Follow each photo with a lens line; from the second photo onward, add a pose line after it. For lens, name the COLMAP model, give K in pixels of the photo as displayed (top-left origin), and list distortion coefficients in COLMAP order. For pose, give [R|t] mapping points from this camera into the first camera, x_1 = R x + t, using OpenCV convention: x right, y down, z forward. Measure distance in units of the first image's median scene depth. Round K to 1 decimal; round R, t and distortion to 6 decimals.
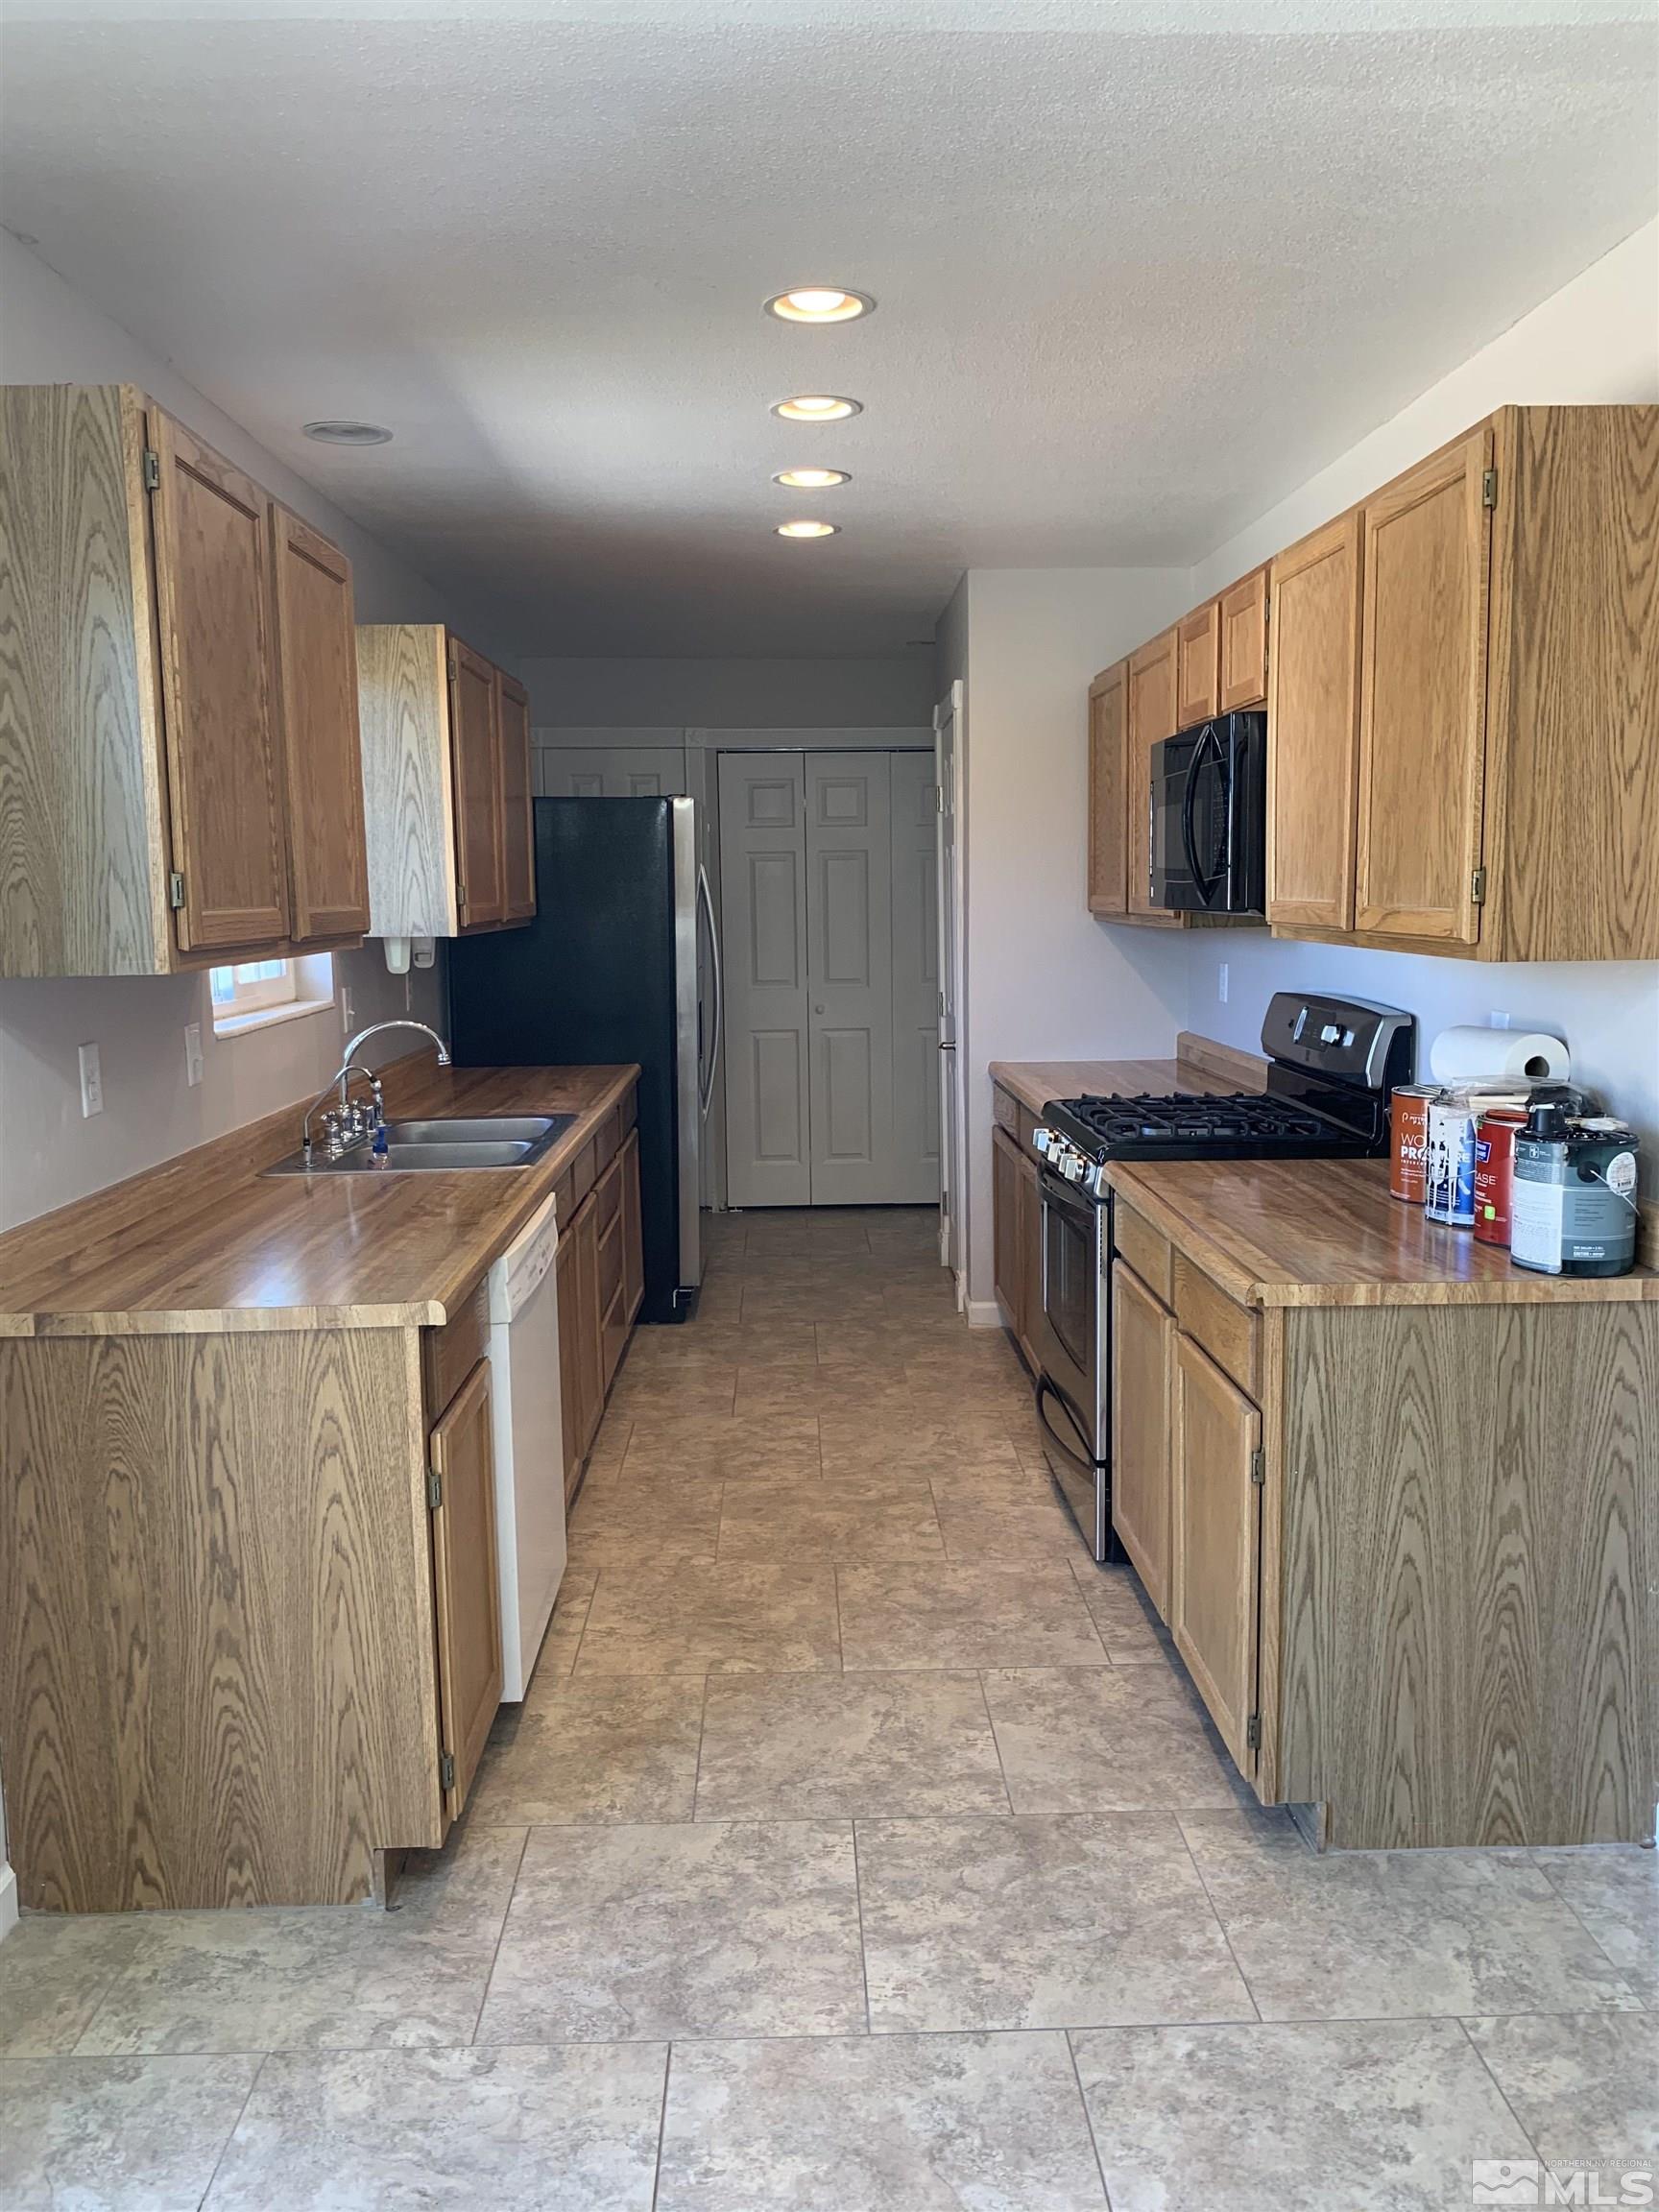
lens RADIAL K [[1707.2, 0, 831.0], [0, 1707.2, 1103.2], [0, 0, 1]] dist [0.023221, -0.005004]
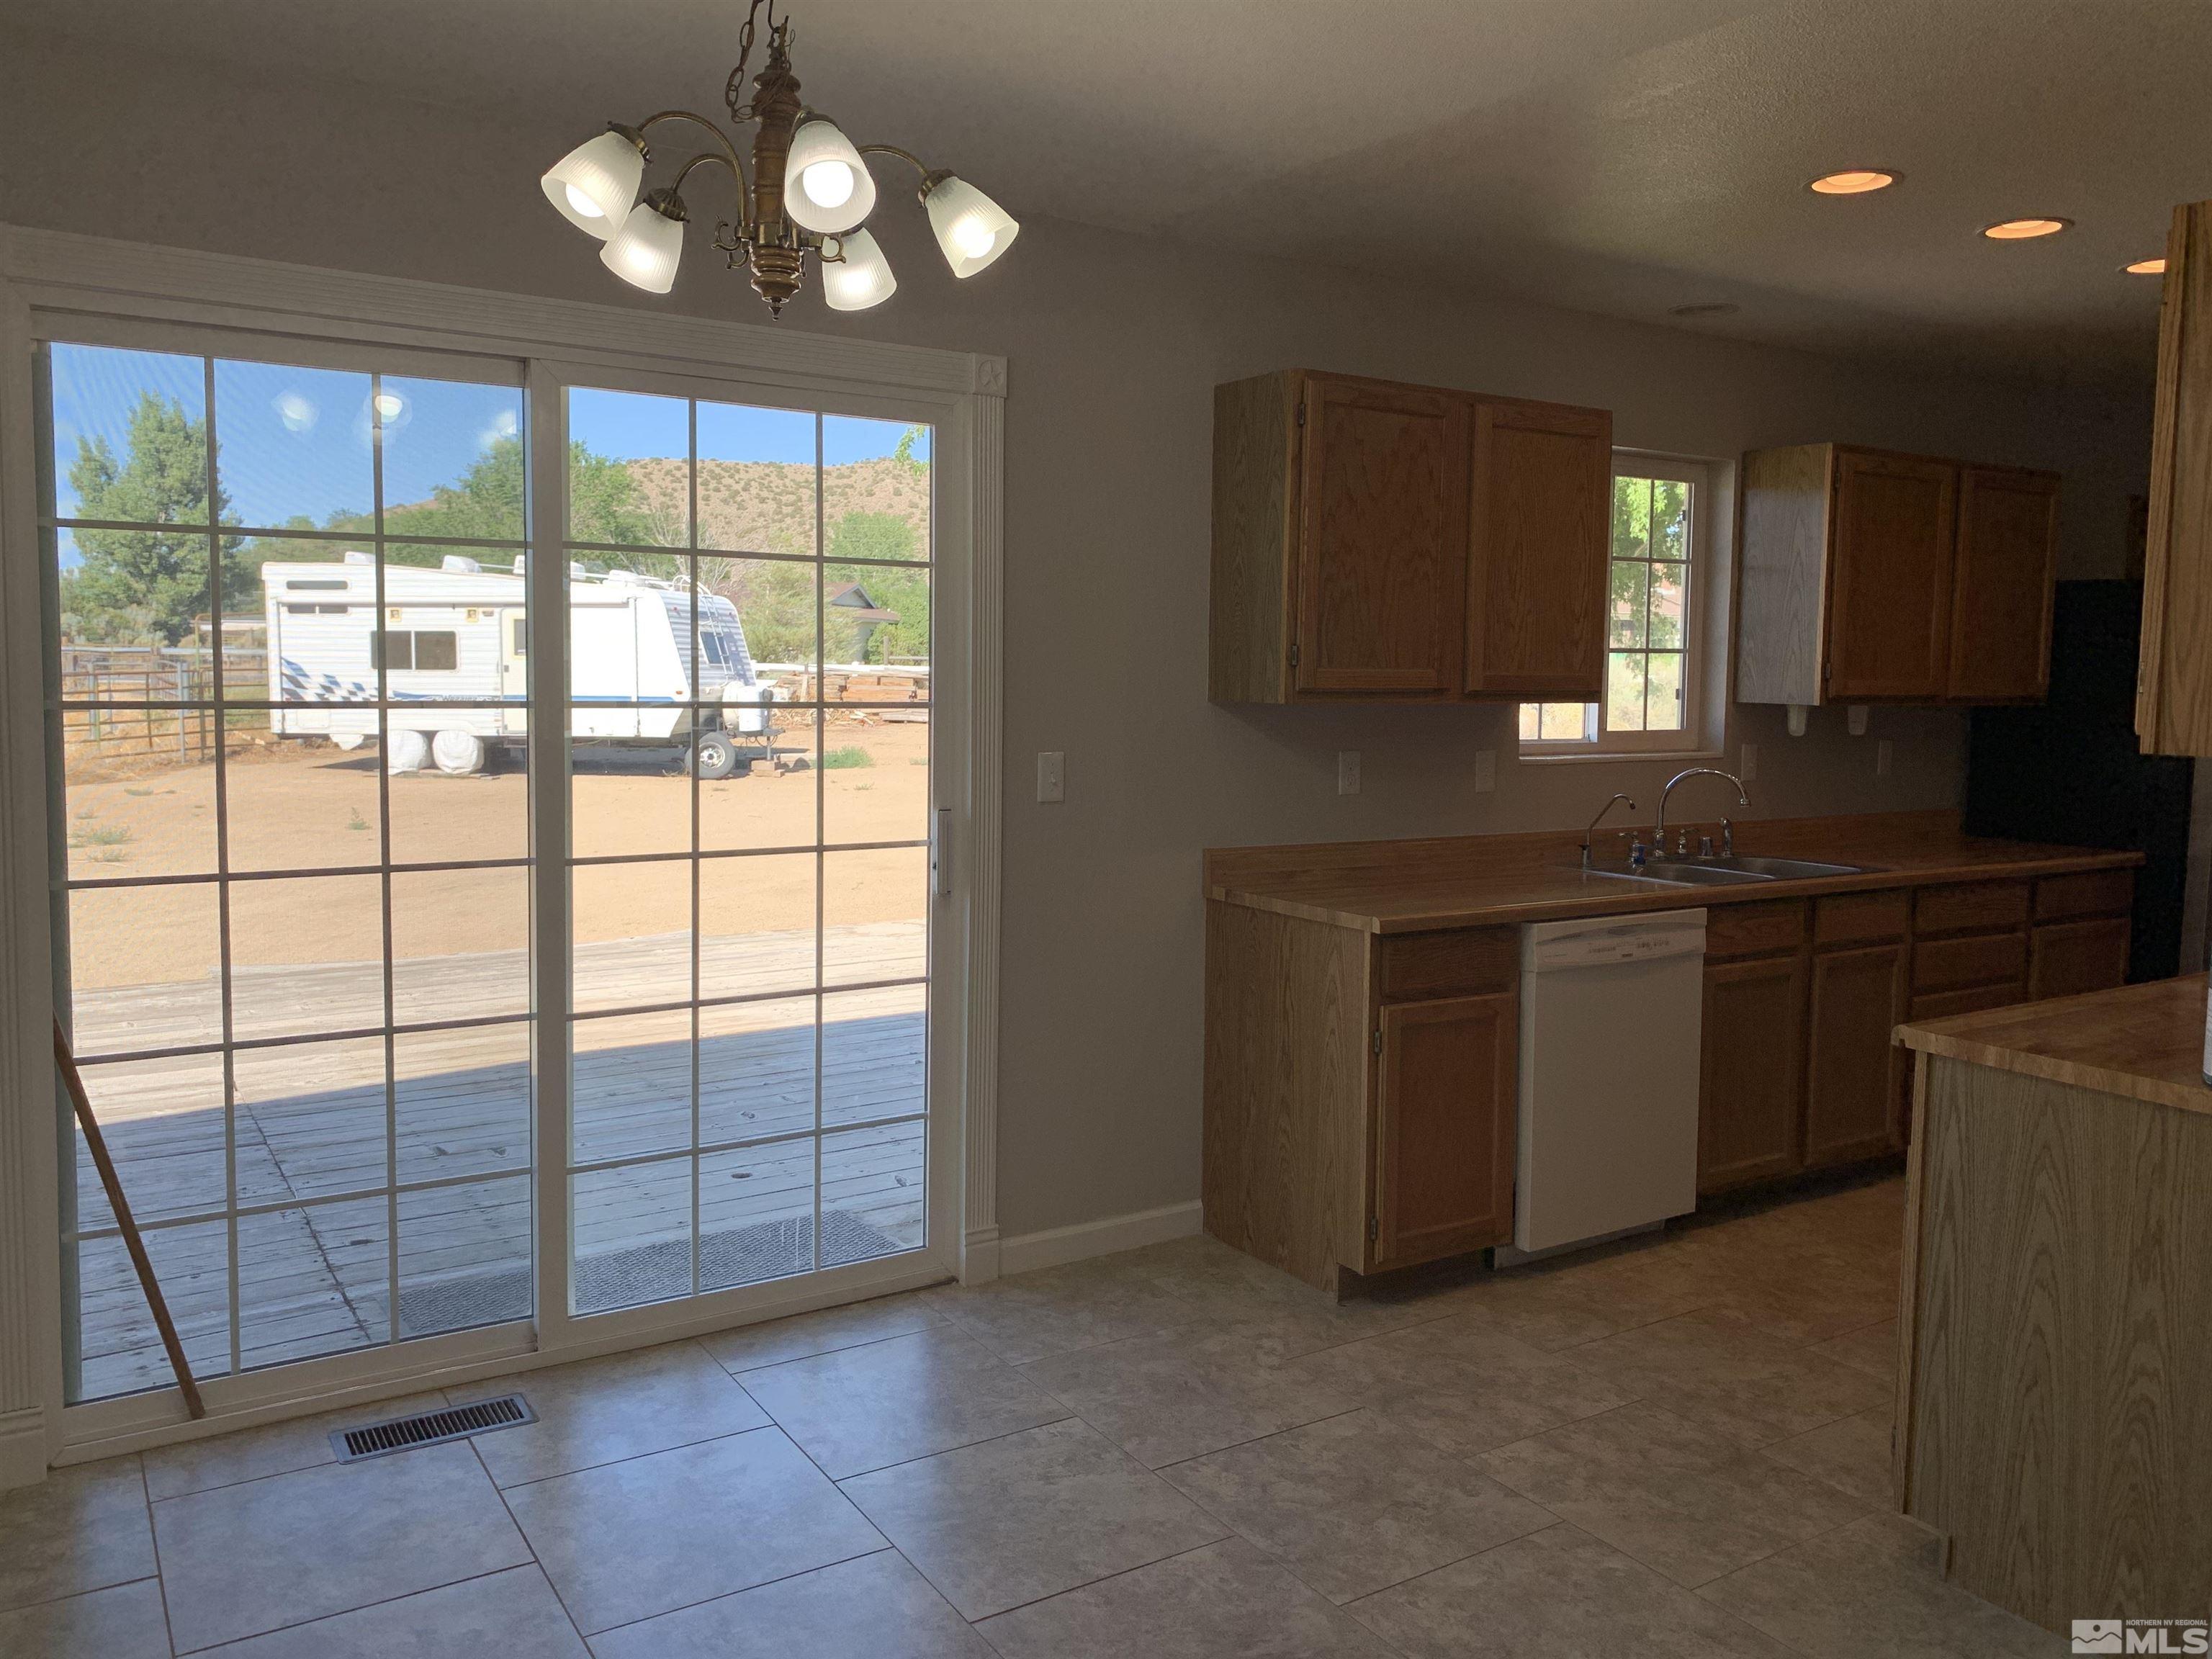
lens RADIAL K [[1707.2, 0, 1108.5], [0, 1707.2, 821.9], [0, 0, 1]] dist [0.023221, -0.005004]
pose [[0.516725, 0.105823, -0.849586, 0.902252], [-0.134052, 0.990093, 0.041793, -0.003579], [0.845592, 0.092293, 0.525792, -0.039578]]
